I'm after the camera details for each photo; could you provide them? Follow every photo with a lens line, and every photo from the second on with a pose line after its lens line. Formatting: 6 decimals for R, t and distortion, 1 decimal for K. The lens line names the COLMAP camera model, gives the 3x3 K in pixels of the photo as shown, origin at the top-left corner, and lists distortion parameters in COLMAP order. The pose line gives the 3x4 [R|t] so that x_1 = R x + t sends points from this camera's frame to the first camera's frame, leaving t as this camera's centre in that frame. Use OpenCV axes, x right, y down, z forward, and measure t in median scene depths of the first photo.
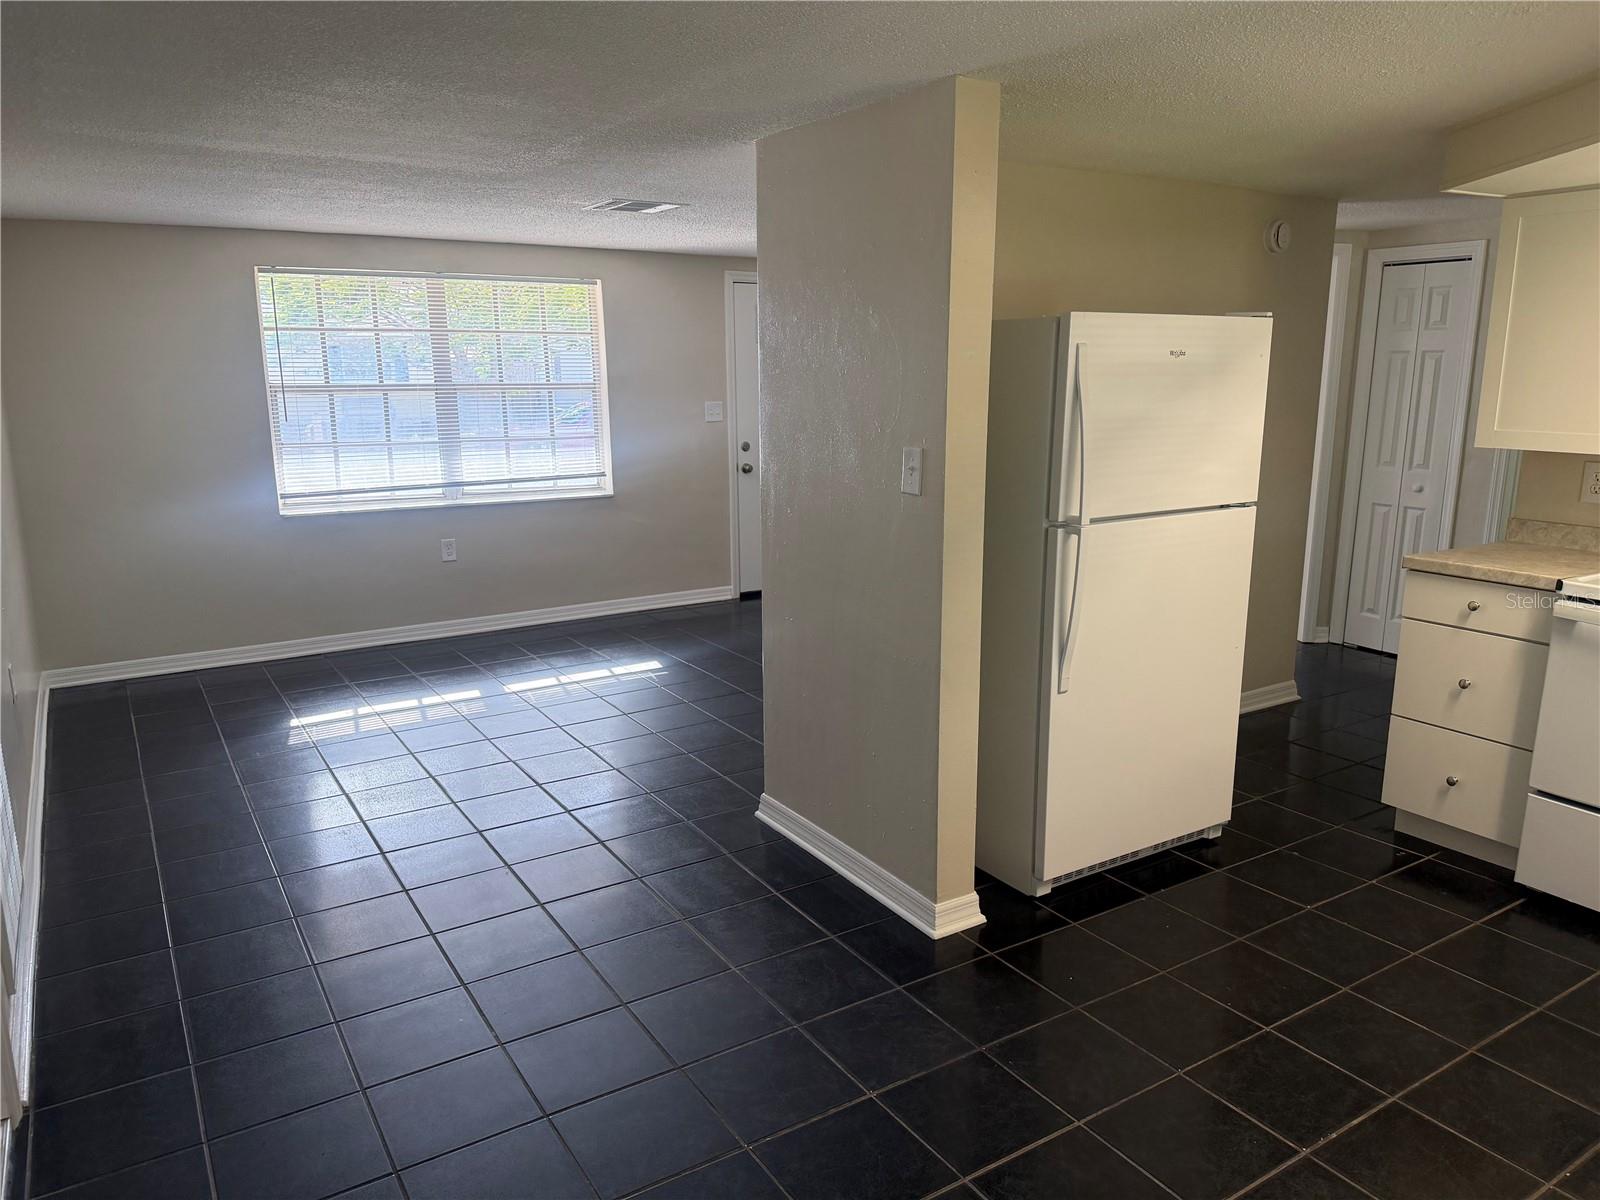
lens RADIAL K [[1126.9, 0, 809.2], [0, 1126.9, 597.6], [0, 0, 1]] dist [0.067022, -0.076329]
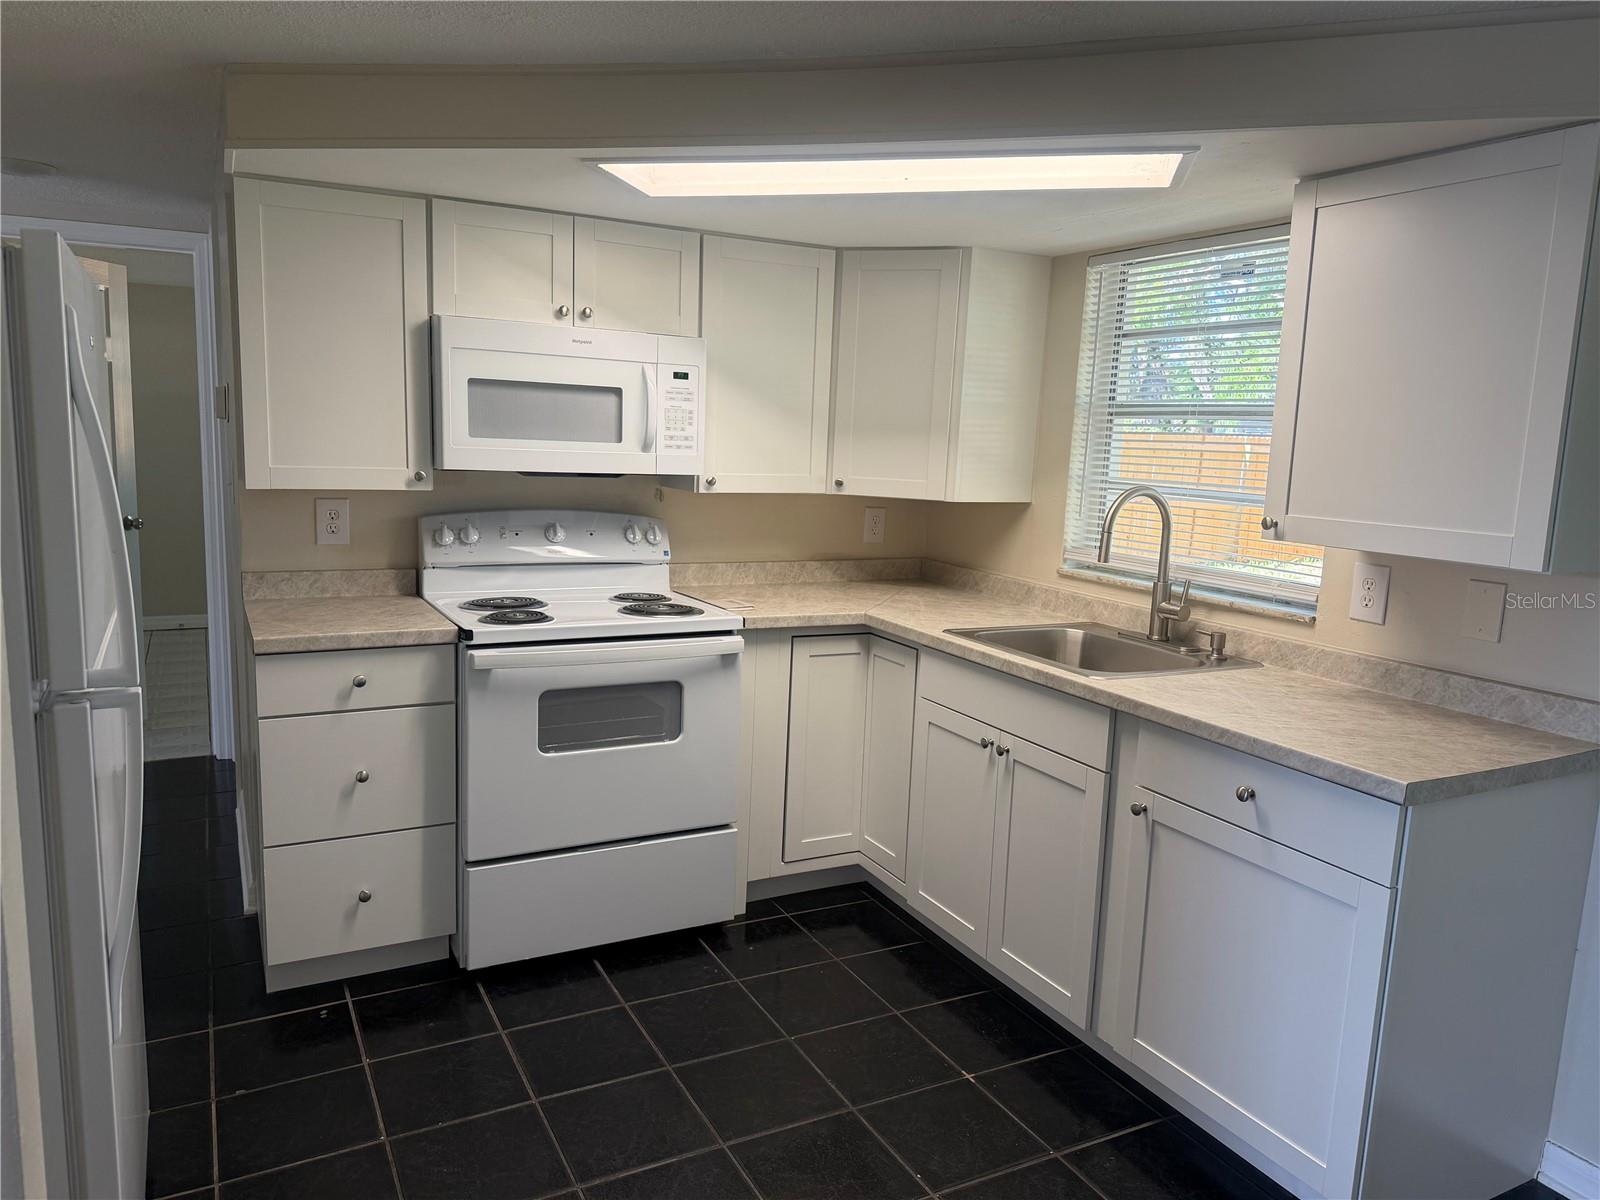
lens RADIAL K [[1126.9, 0, 804.3], [0, 1126.9, 610.7], [0, 0, 1]] dist [0.067022, -0.076329]
pose [[0.086805, -0.156962, 0.983782, -0.178141], [0.170638, 0.975259, 0.140545, -0.099238], [-0.981503, 0.155671, 0.111441, 0.576324]]
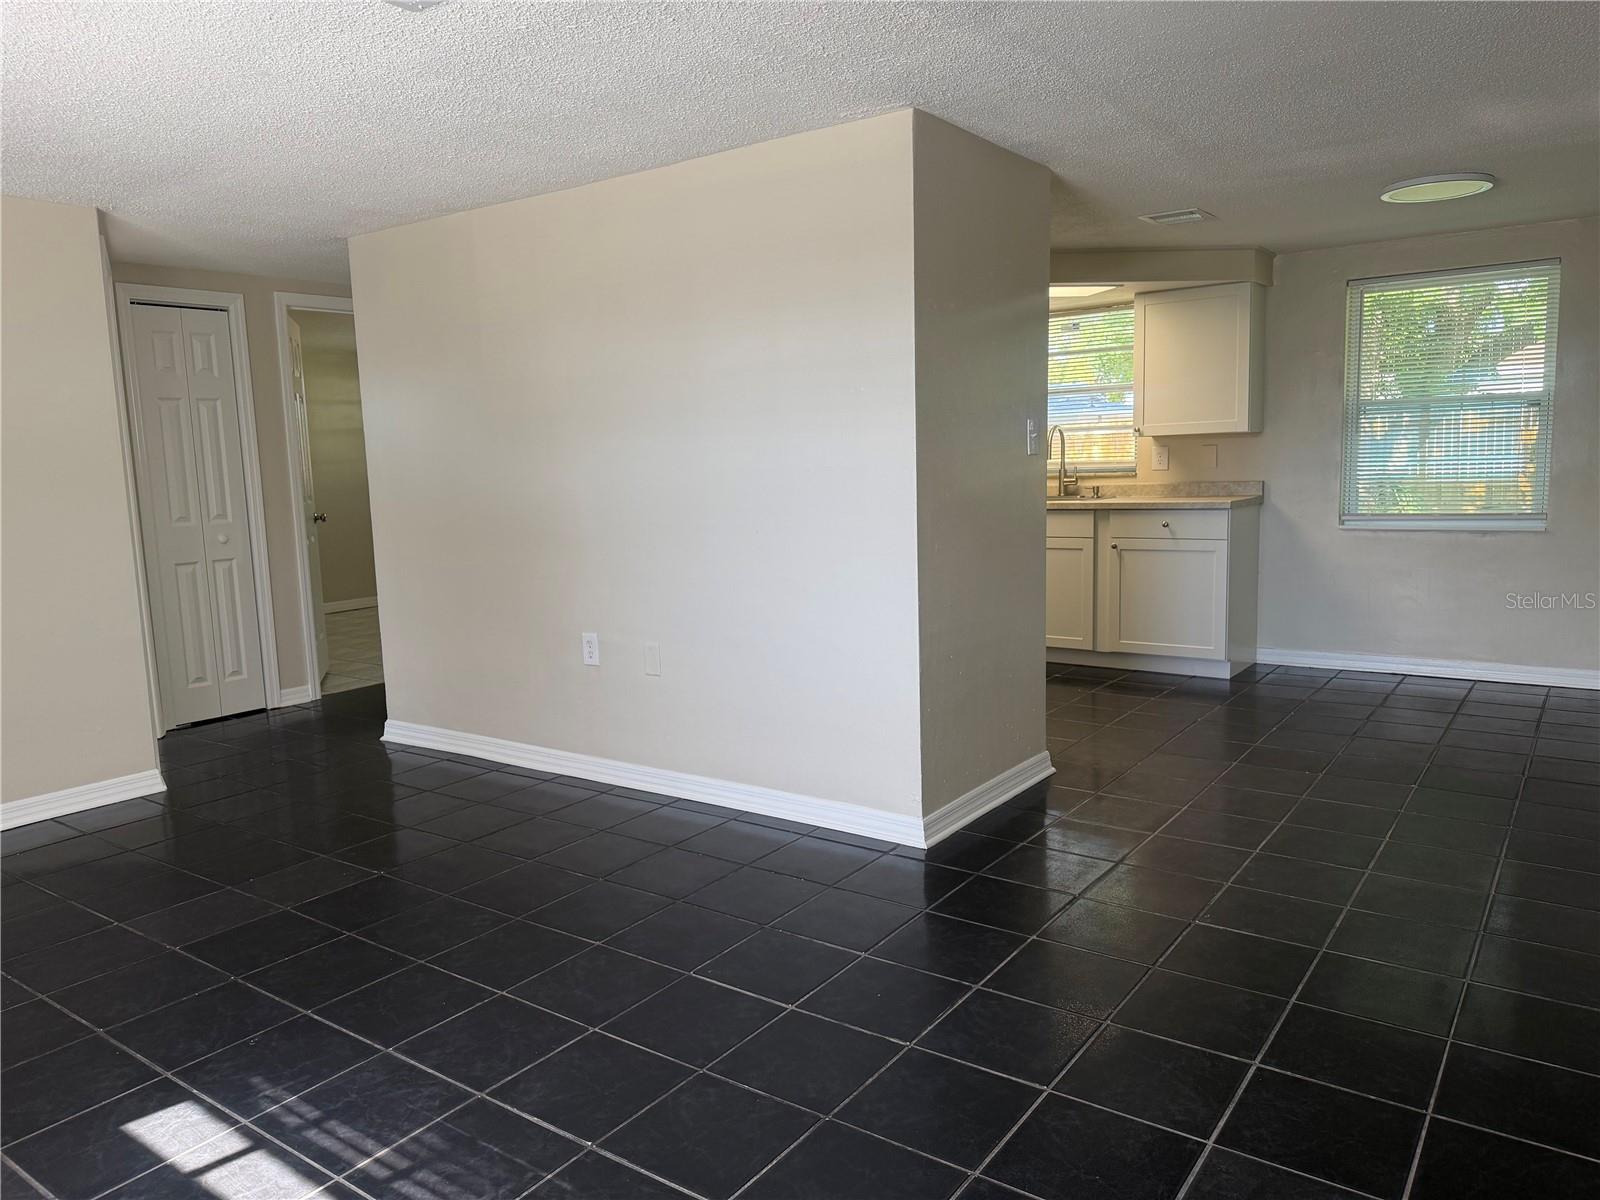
lens RADIAL K [[1126.9, 0, 762.4], [0, 1126.9, 613.5], [0, 0, 1]] dist [0.067022, -0.076329]
pose [[-0.350429, -0.115845, 0.929397, -0.869001], [0.222747, 0.953541, 0.202841, -0.210784], [-0.909716, 0.278101, -0.308344, 1.451537]]
